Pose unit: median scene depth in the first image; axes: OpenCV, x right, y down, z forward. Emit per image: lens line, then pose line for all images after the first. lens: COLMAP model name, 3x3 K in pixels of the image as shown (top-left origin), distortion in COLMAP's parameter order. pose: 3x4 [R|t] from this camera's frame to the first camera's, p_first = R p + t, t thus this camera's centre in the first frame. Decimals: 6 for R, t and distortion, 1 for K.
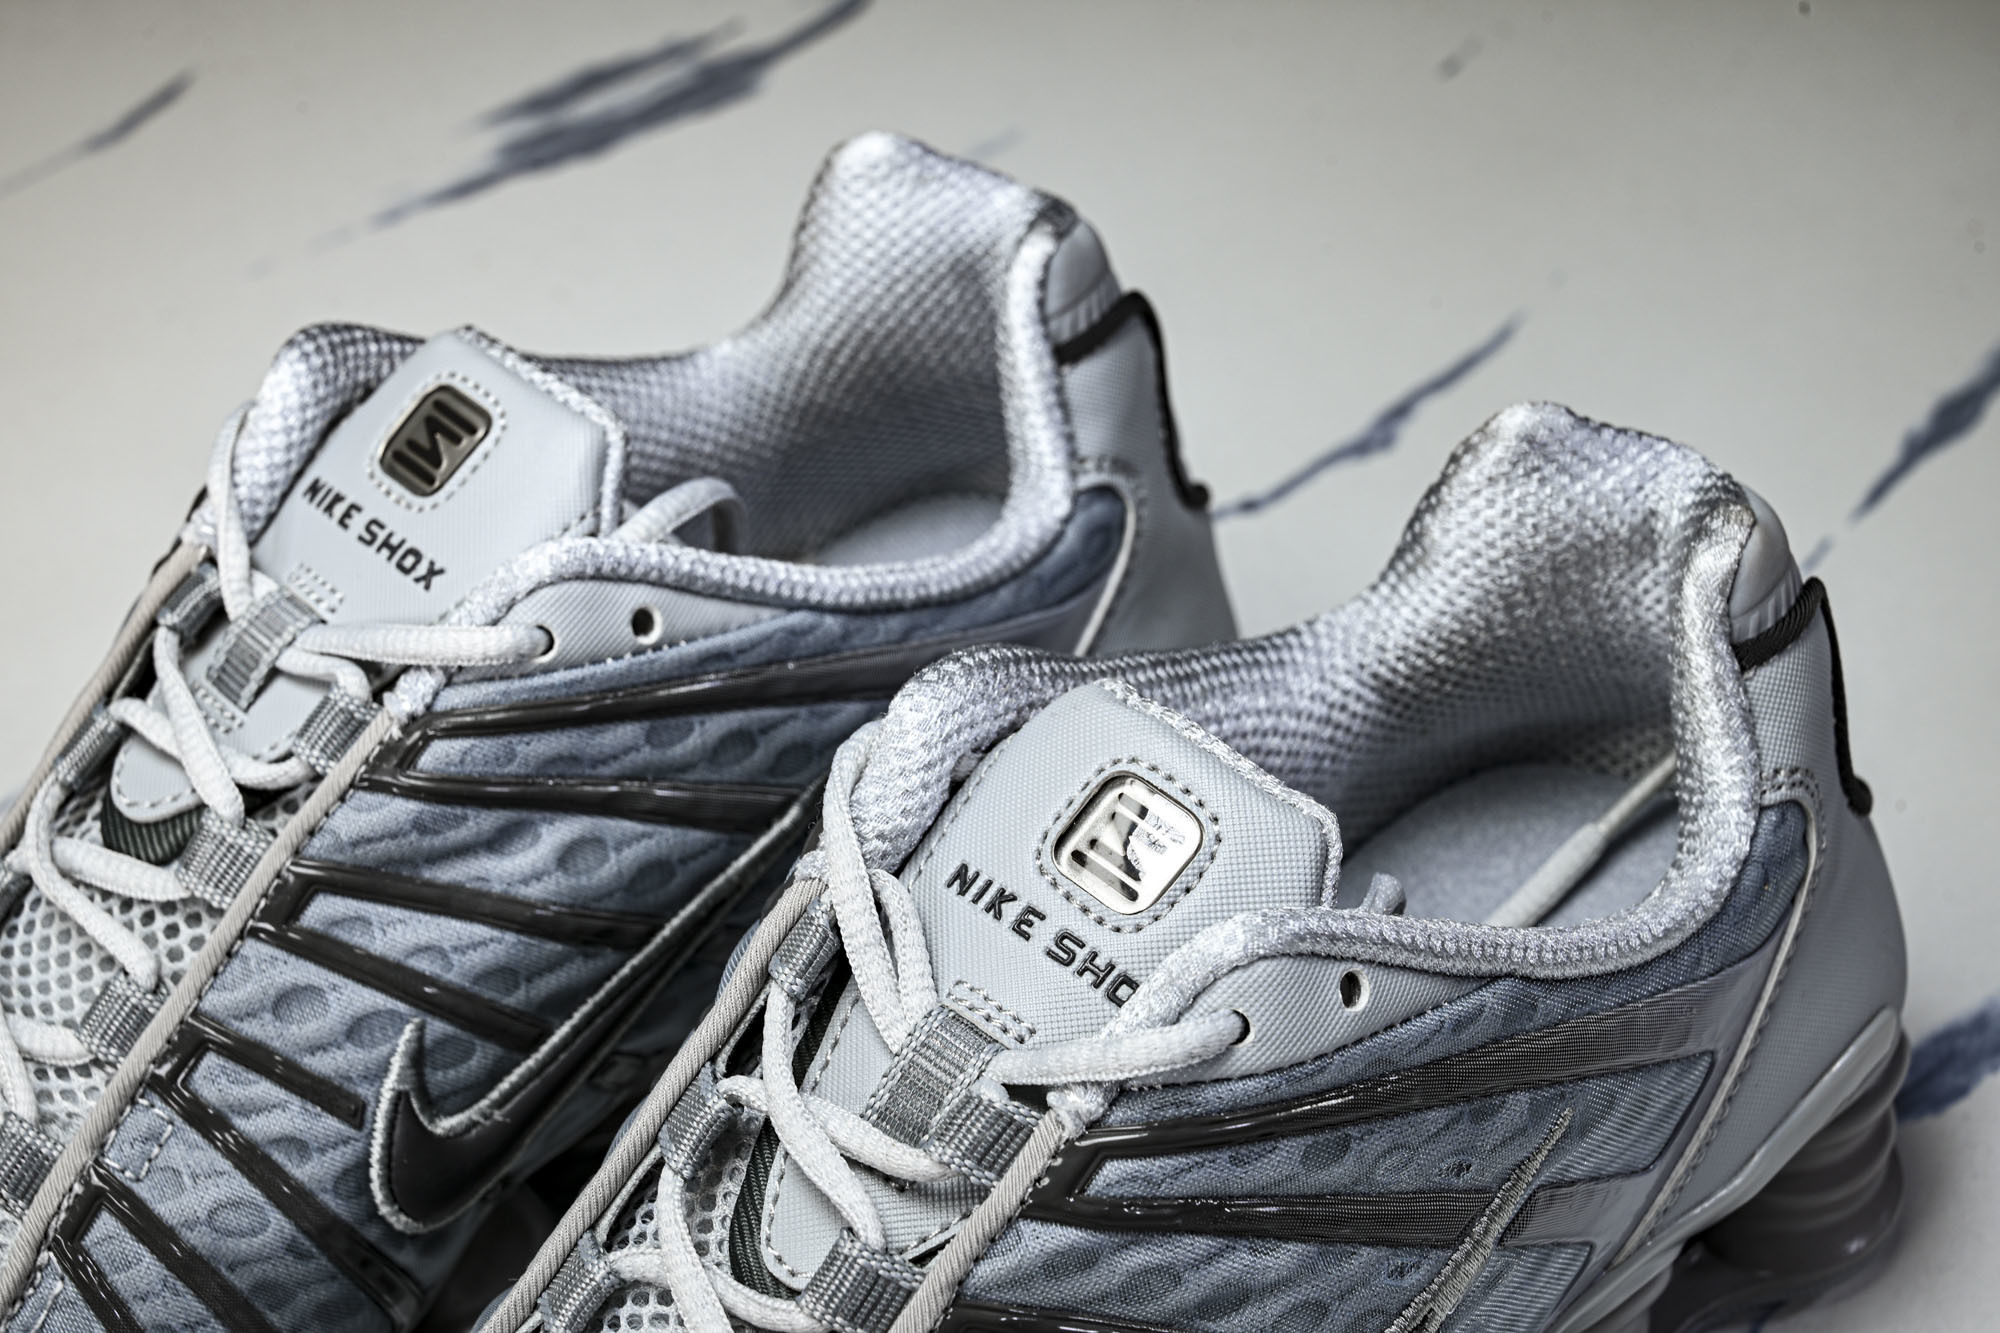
lens RADIAL K [[3618.2, 0, 949.1], [0, 3618.2, 662.2], [0, 0, 1]] dist [0.022945, 0.041969]
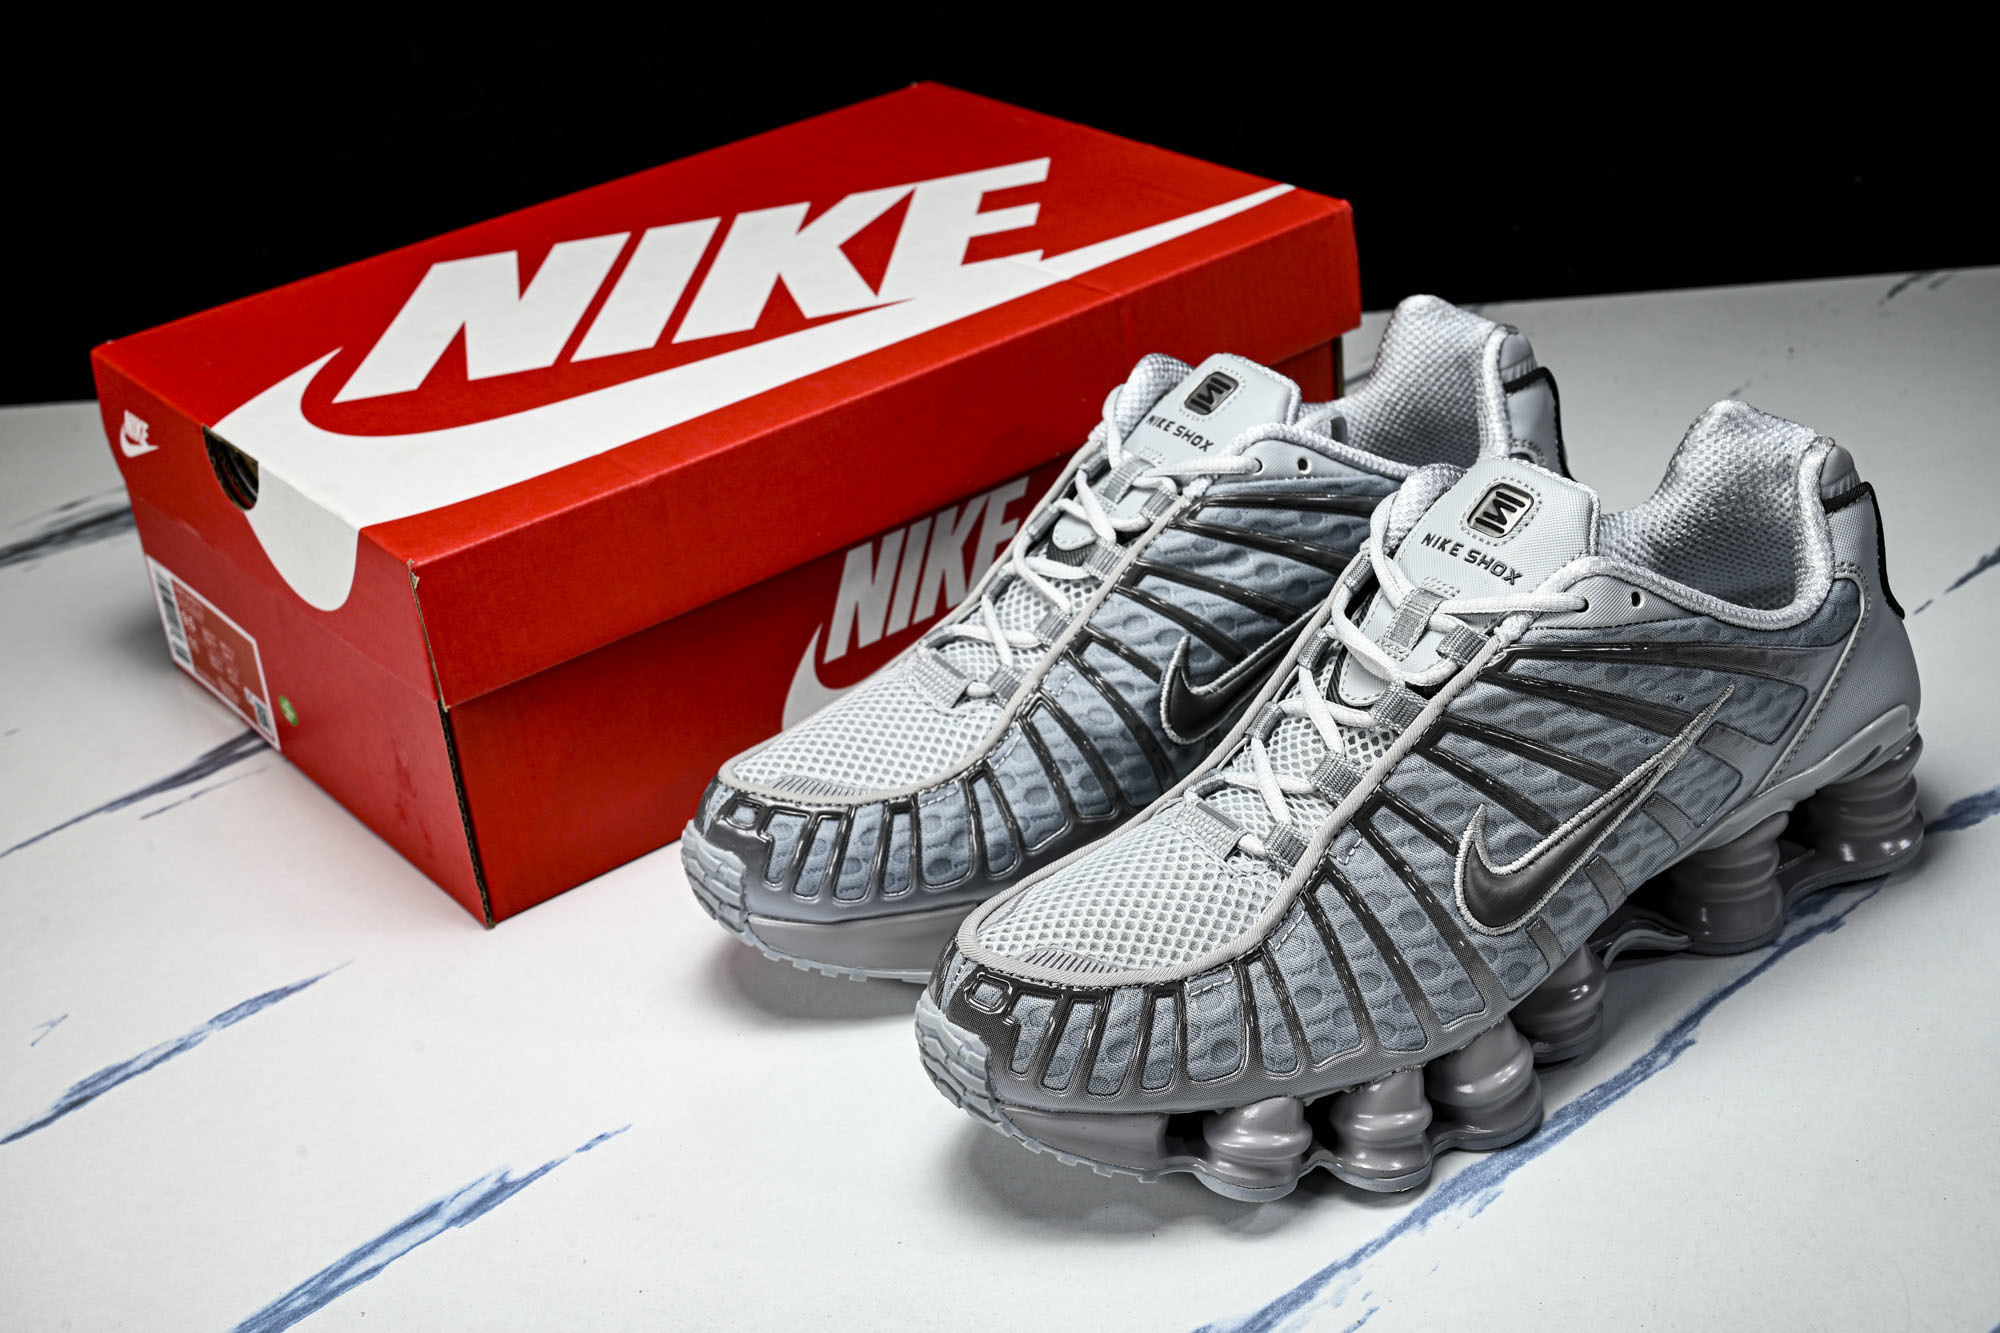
lens RADIAL K [[2593.3, 0, 962.3], [0, 2593.3, 661.0], [0, 0, 1]] dist [-0.000927, -0.021808]
pose [[0.980908, 0.061310, -0.184557, 0.009566], [-0.088957, 0.985356, -0.145463, 0.353538], [0.172936, 0.159104, 0.971998, -0.541486]]
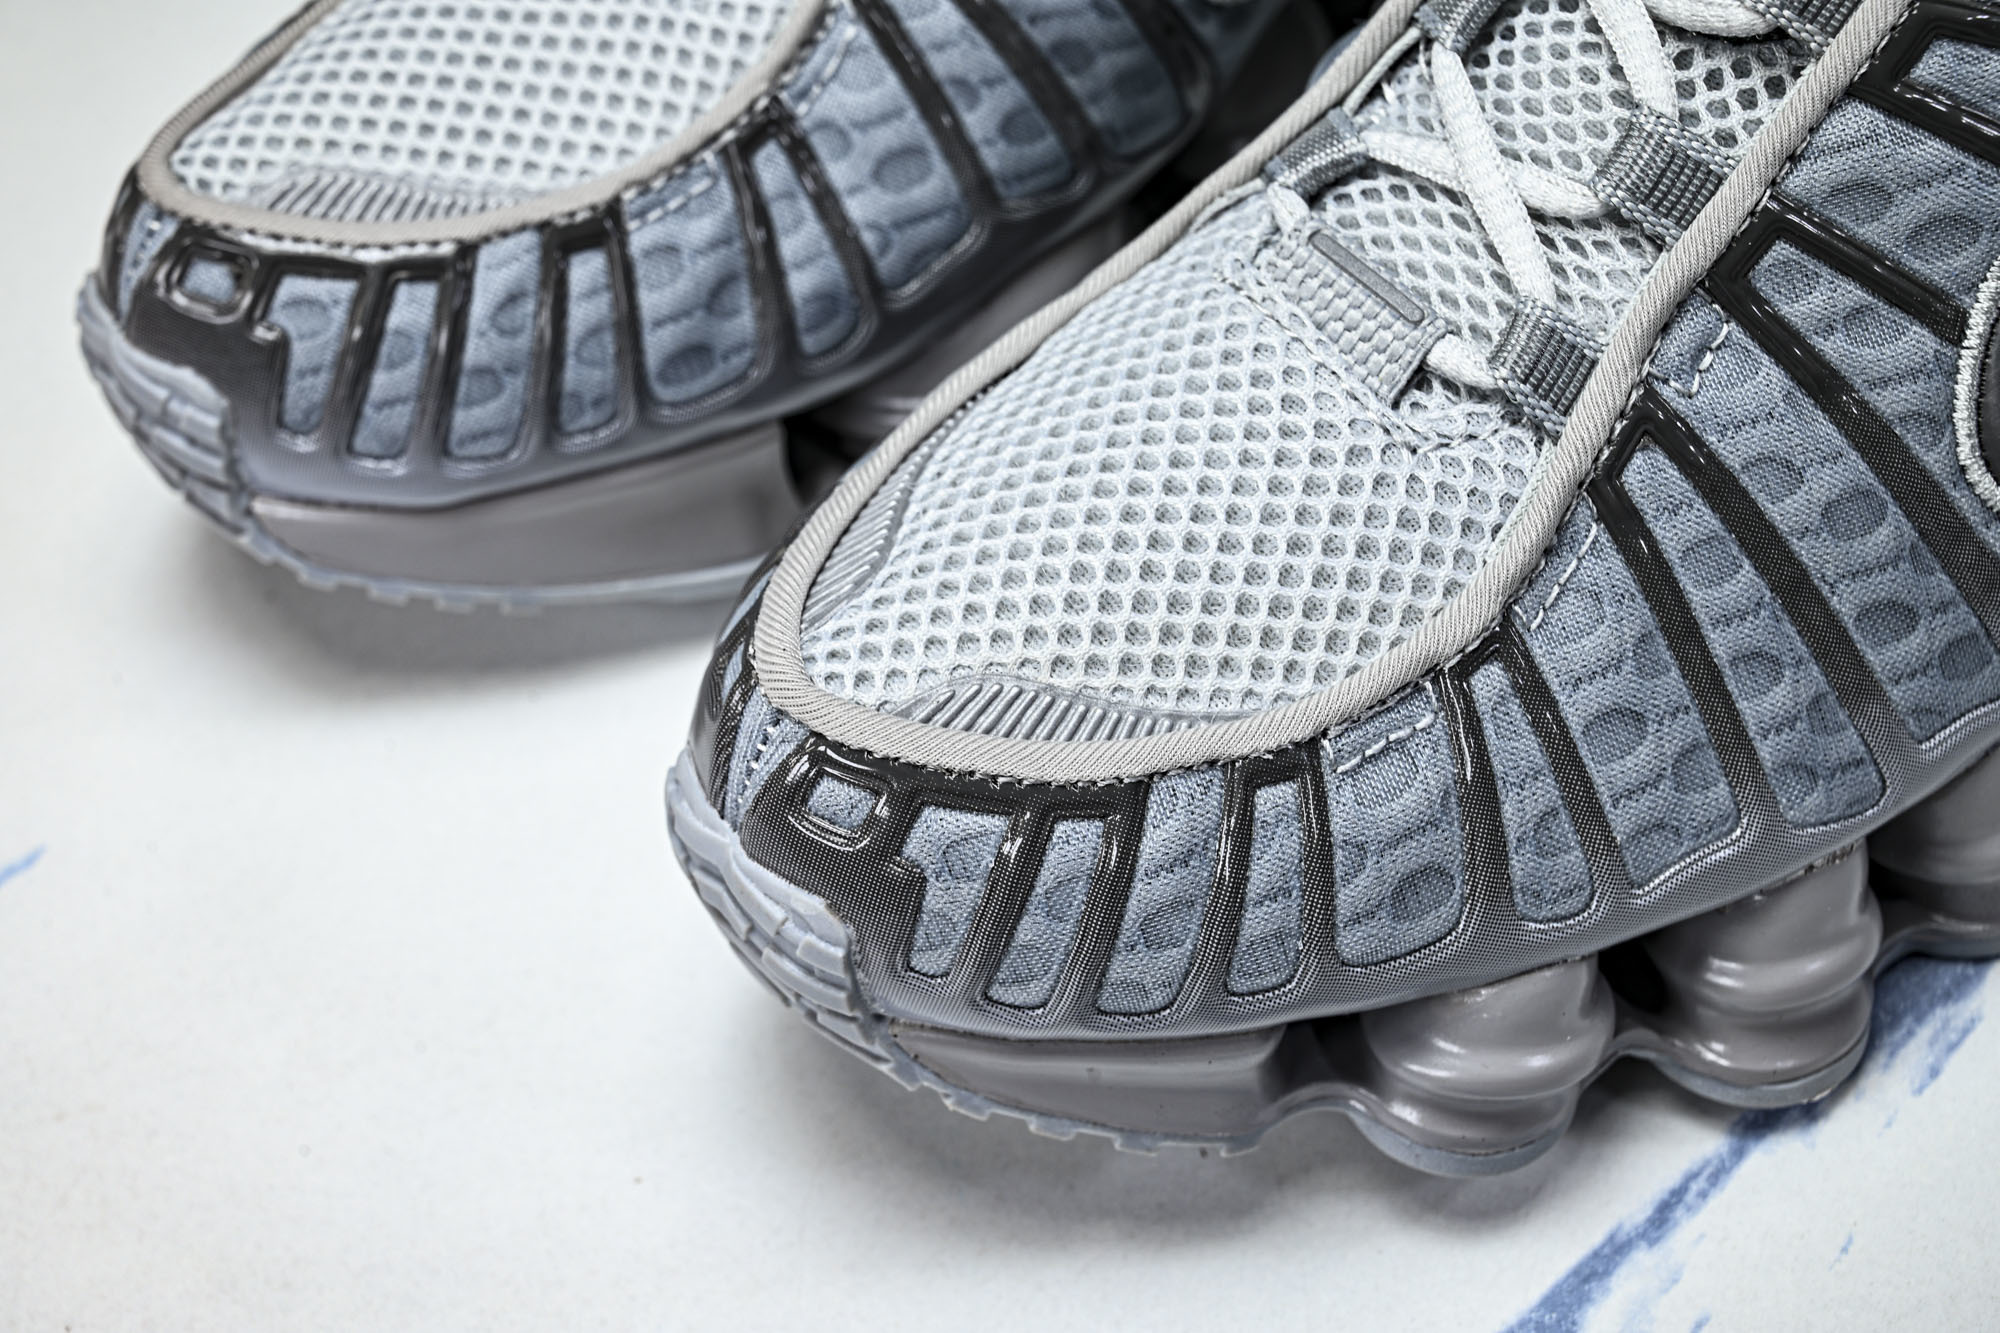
lens RADIAL K [[3618.2, 0, 949.1], [0, 3618.2, 662.2], [0, 0, 1]] dist [0.022945, 0.041969]
pose [[0.993933, 0.042440, -0.101471, -0.118329], [-0.021132, 0.979055, 0.202495, 0.139898], [0.107939, -0.199122, 0.974012, 0.071522]]
